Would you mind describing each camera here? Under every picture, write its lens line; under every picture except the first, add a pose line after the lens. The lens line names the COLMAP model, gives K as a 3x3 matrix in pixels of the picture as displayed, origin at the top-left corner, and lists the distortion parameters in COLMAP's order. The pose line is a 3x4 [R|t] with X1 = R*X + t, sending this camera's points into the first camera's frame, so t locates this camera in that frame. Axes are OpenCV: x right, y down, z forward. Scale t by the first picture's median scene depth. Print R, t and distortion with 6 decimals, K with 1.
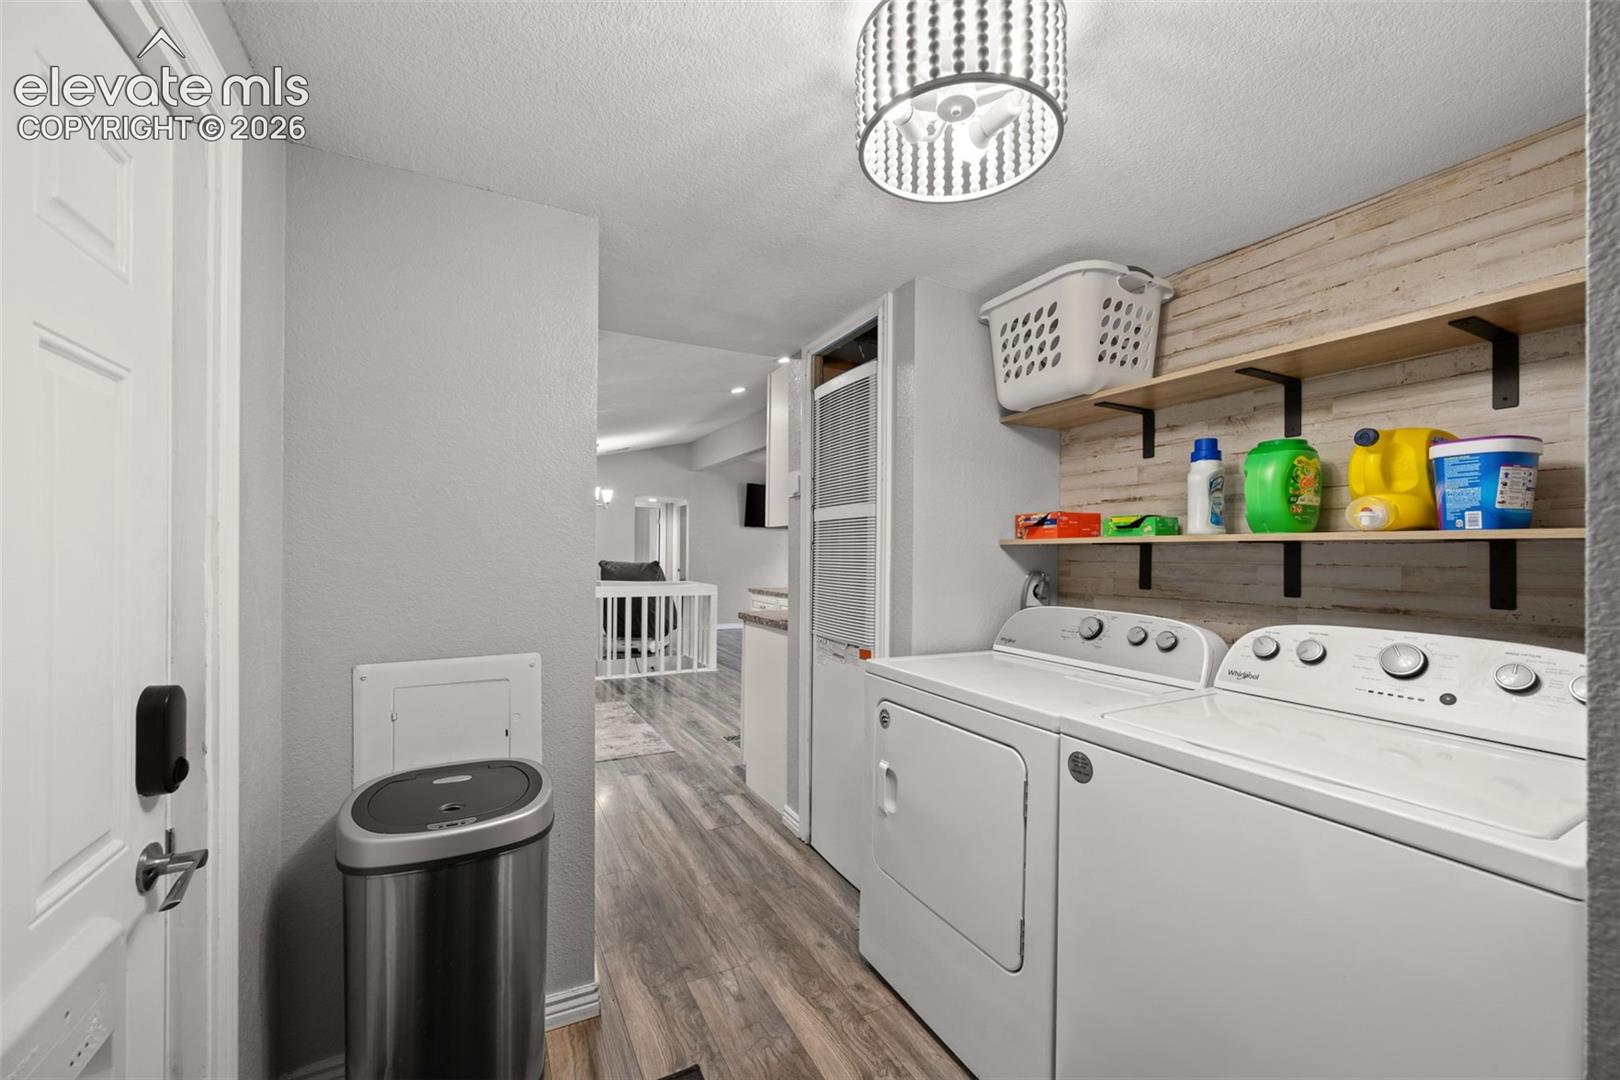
lens RADIAL K [[637.2, 0, 808.5], [0, 637.2, 552.1], [0, 0, 1]] dist [0.003359, 0.000072]
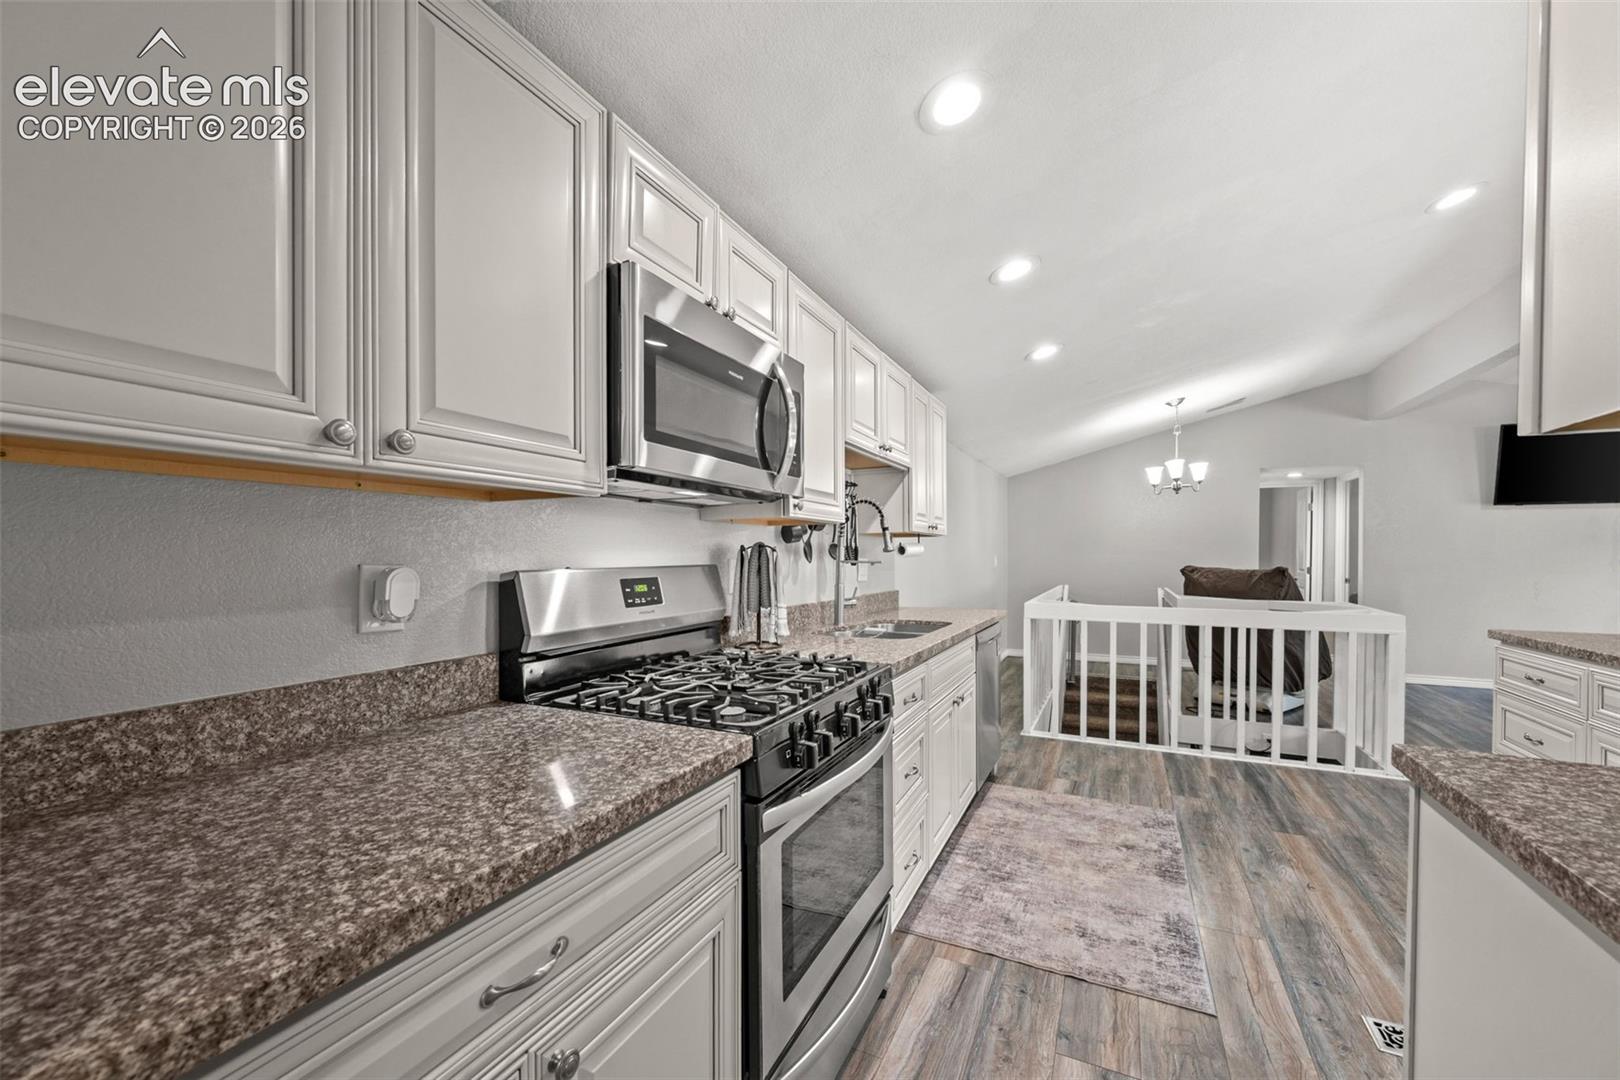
lens RADIAL K [[637.2, 0, 821.4], [0, 637.2, 560.2], [0, 0, 1]] dist [0.003359, 0.000072]
pose [[0.602147, -0.000220, -0.798386, -0.031040], [0.007565, 0.999957, 0.005429, 0.001098], [0.798350, -0.009309, 0.602122, 0.643618]]
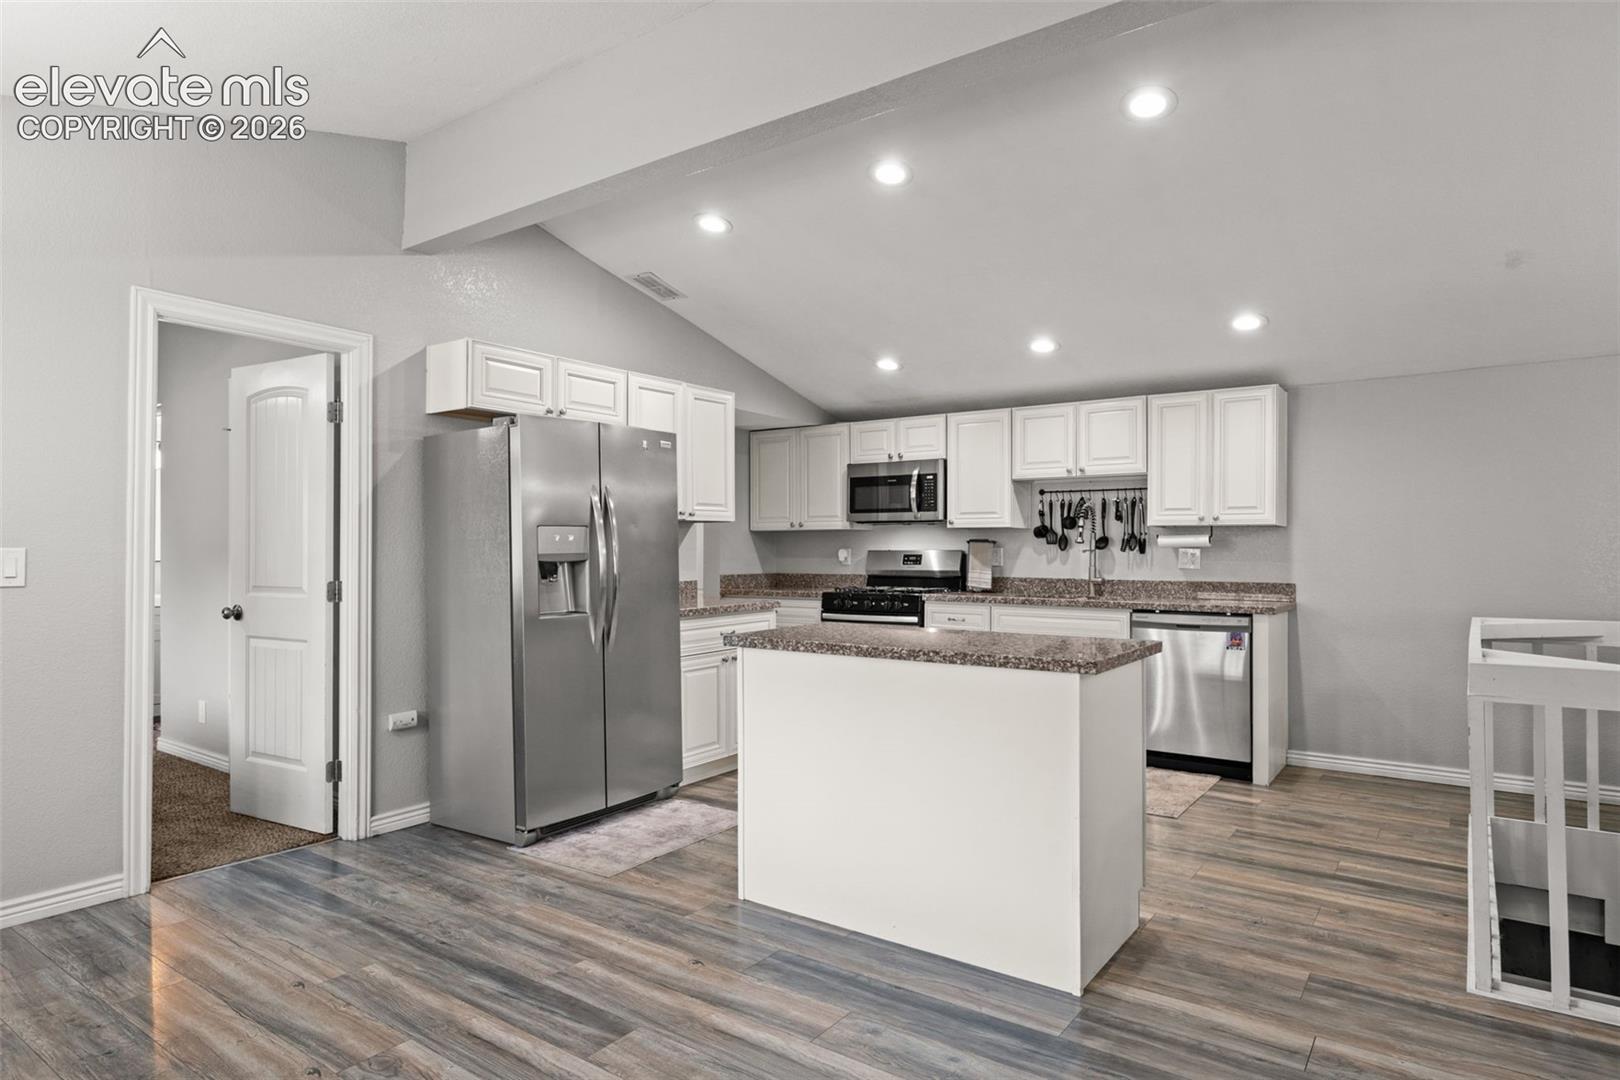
lens RADIAL K [[928.6, 0, 819.1], [0, 928.6, 545.5], [0, 0, 1]] dist [-0.002416, -0.000422]
pose [[-0.890424, -0.007493, -0.455071, 0.555936], [-0.004303, 0.999958, -0.008045, 0.015430], [0.455112, -0.005206, -0.890419, 2.536618]]
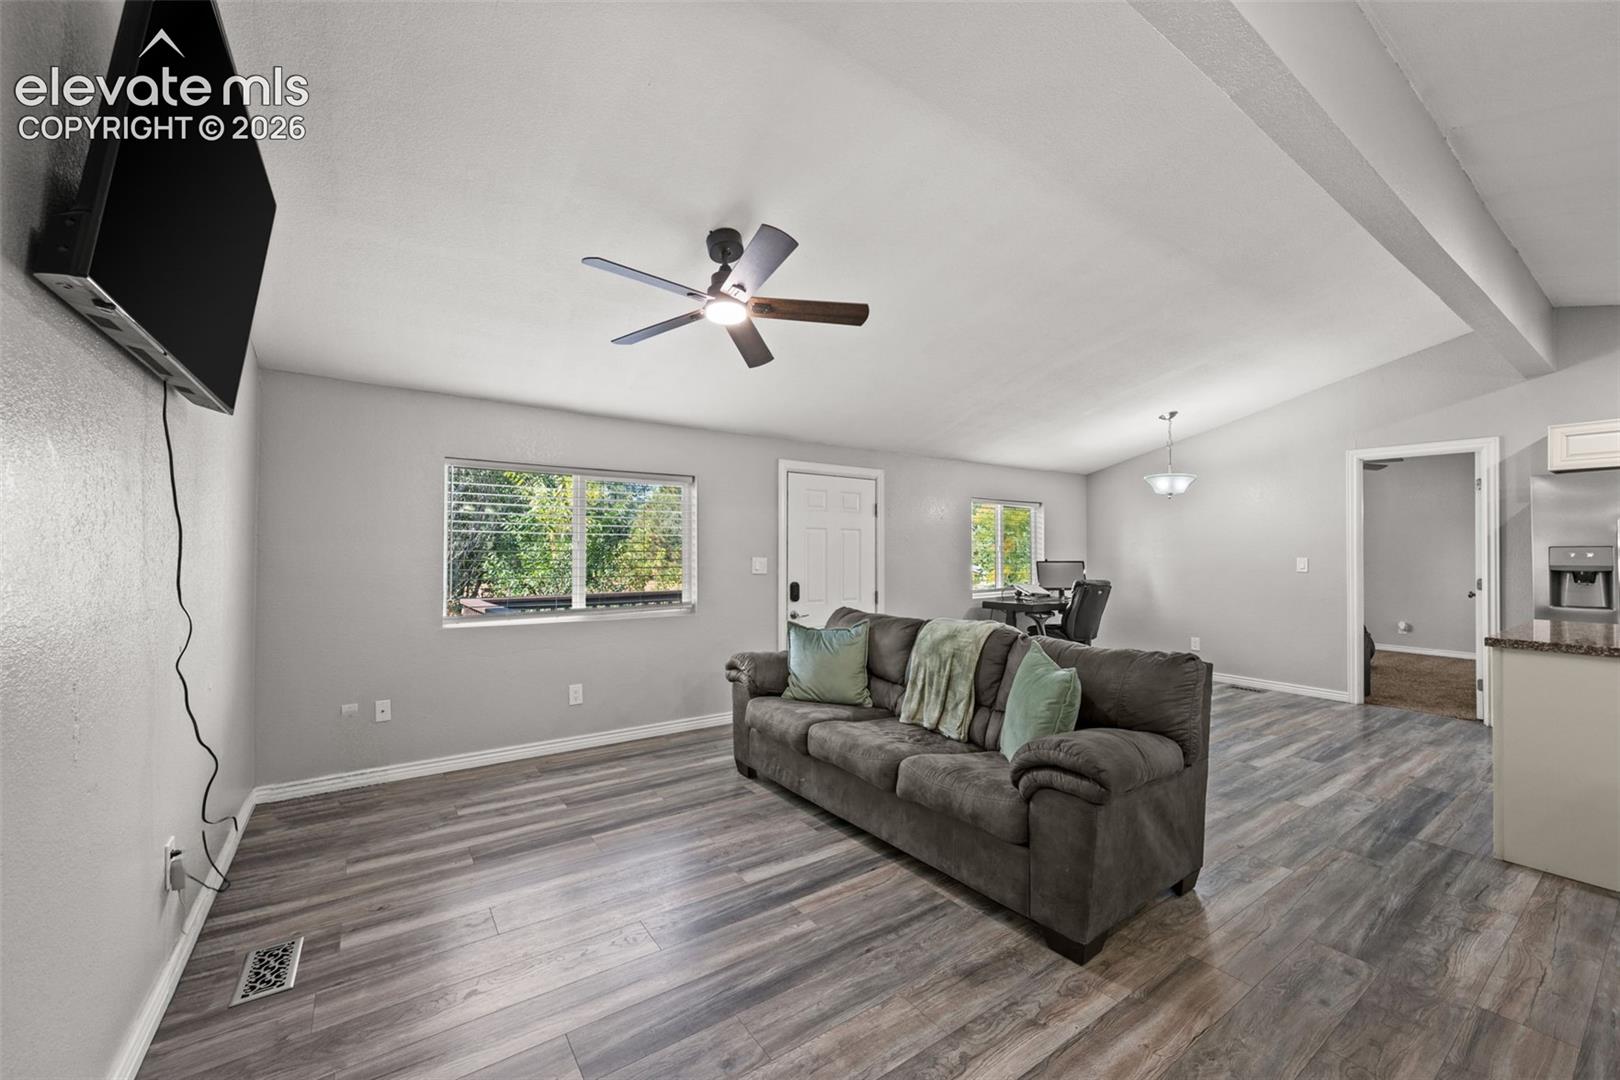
lens RADIAL K [[637.2, 0, 807.5], [0, 637.2, 539.6], [0, 0, 1]] dist [0.003359, 0.000072]
pose [[-0.132874, 0.009553, 0.991087, -0.700711], [-0.011953, 0.999865, -0.011240, -0.000247], [-0.991061, -0.013340, -0.132742, 2.927615]]
